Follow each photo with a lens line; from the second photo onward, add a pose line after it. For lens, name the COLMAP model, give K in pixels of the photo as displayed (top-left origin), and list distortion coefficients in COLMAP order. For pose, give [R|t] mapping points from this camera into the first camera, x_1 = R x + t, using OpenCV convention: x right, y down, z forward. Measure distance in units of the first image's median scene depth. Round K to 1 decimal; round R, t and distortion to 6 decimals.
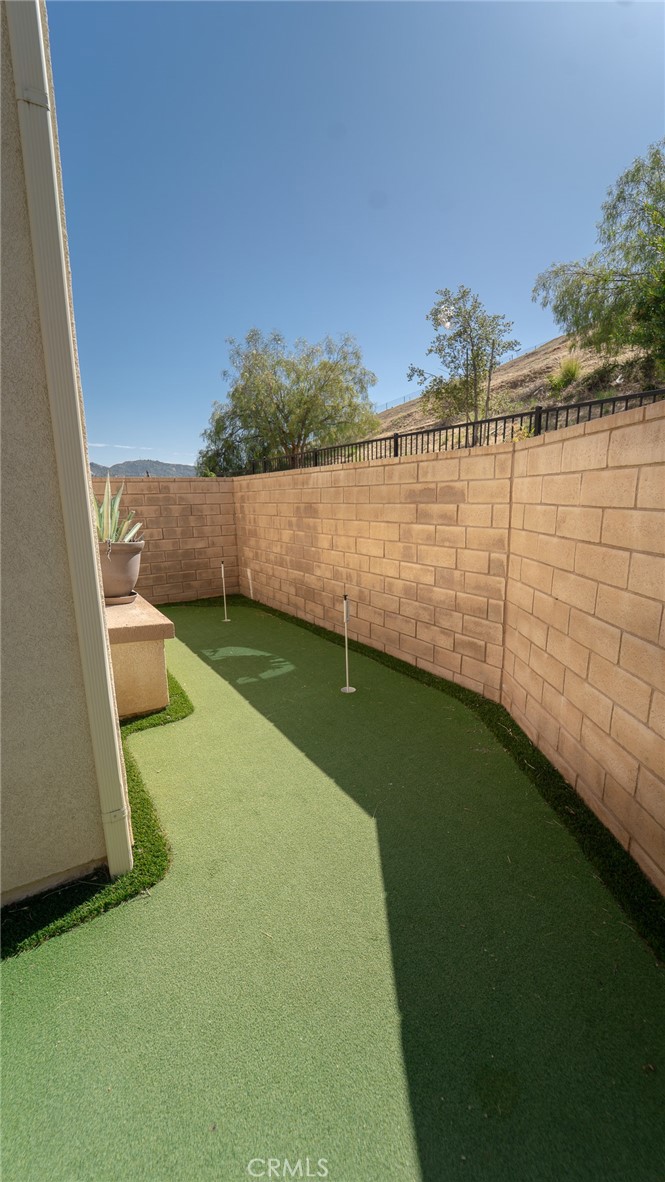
lens RADIAL K [[486.6, 0, 335.7], [0, 486.6, 588.7], [0, 0, 1]] dist [-0.001773, -0.000095]
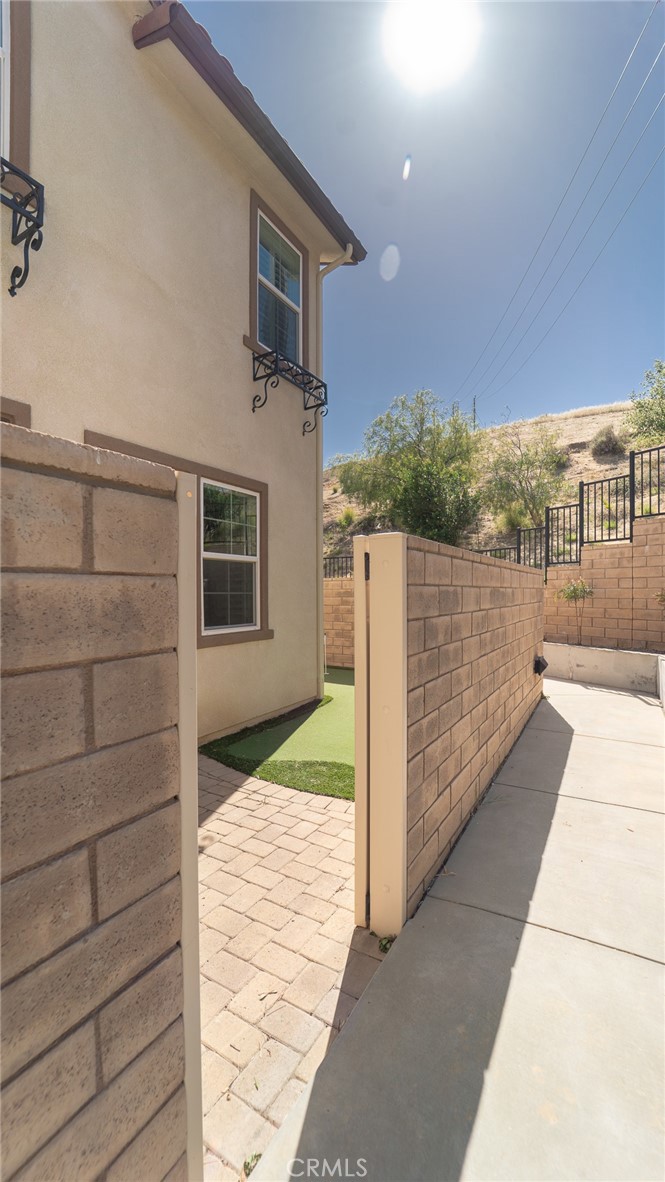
lens RADIAL K [[486.6, 0, 331.2], [0, 486.6, 592.3], [0, 0, 1]] dist [-0.001773, -0.000095]
pose [[0.894751, 0.014603, 0.446326, -0.354067], [0.069152, 0.982878, -0.170788, 0.077611], [-0.441178, 0.183677, 0.878421, -0.409644]]
